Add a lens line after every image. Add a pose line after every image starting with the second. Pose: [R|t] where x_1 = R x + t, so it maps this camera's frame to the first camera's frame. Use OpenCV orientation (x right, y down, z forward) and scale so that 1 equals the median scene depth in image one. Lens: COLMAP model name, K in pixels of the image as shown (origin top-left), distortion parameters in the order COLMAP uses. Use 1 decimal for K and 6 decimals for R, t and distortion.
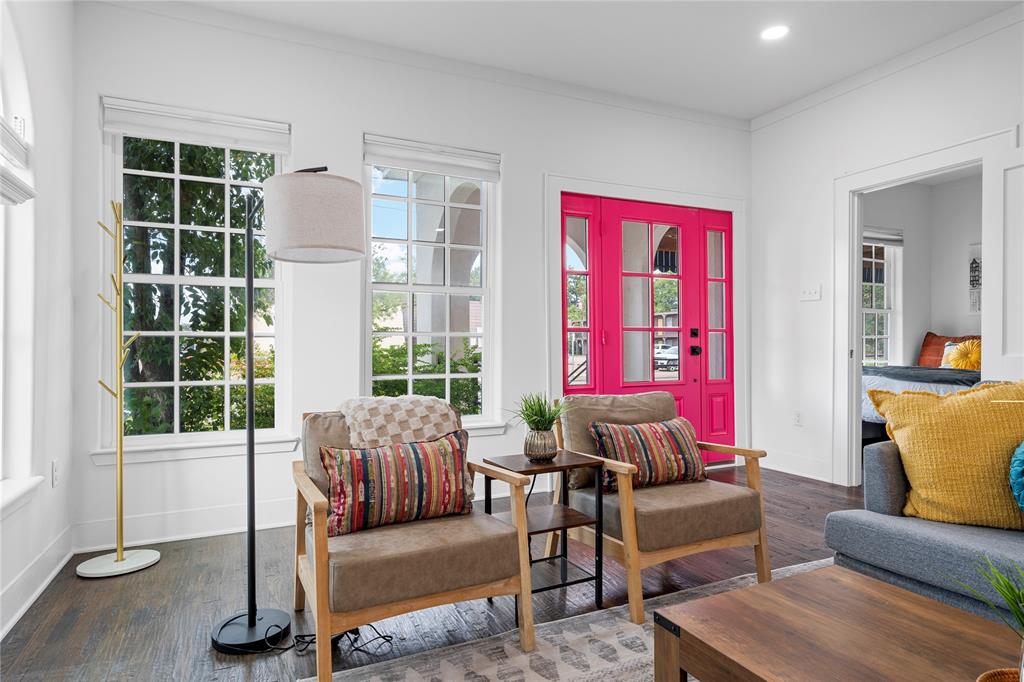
lens RADIAL K [[572.9, 0, 513.2], [0, 572.9, 343.0], [0, 0, 1]] dist [0.000160, 0.000013]
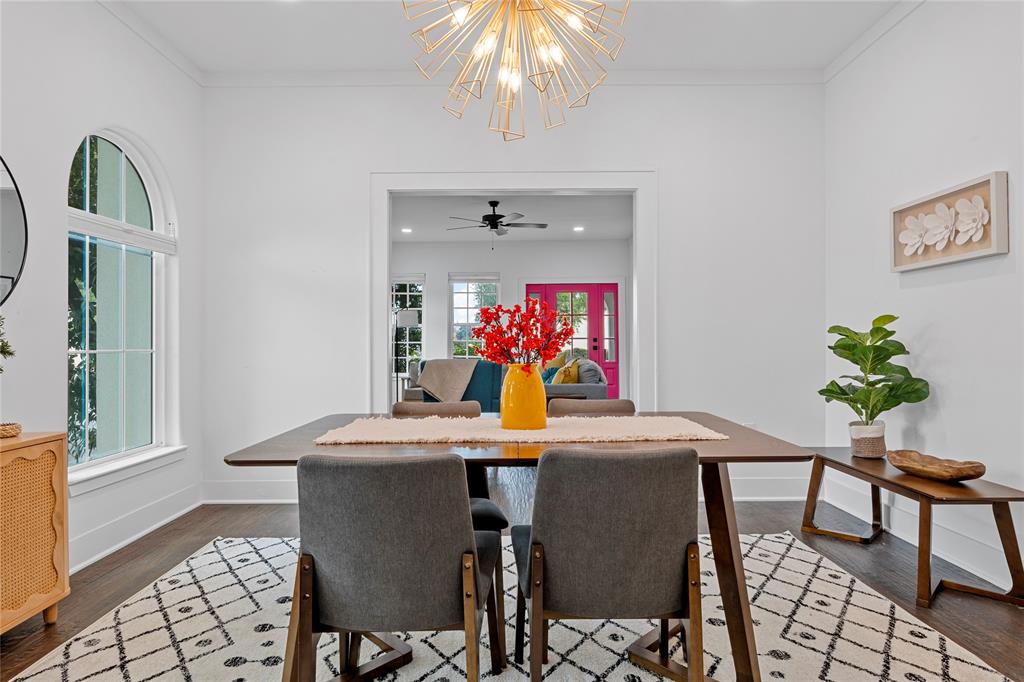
lens RADIAL K [[559.5, 0, 512.3], [0, 559.5, 341.3], [0, 0, 1]] dist [-0.000048, -0.000002]
pose [[0.903789, -0.003610, -0.427963, 0.938687], [0.002777, 0.999993, -0.002569, -0.007245], [0.427969, 0.001133, 0.903793, -1.080785]]
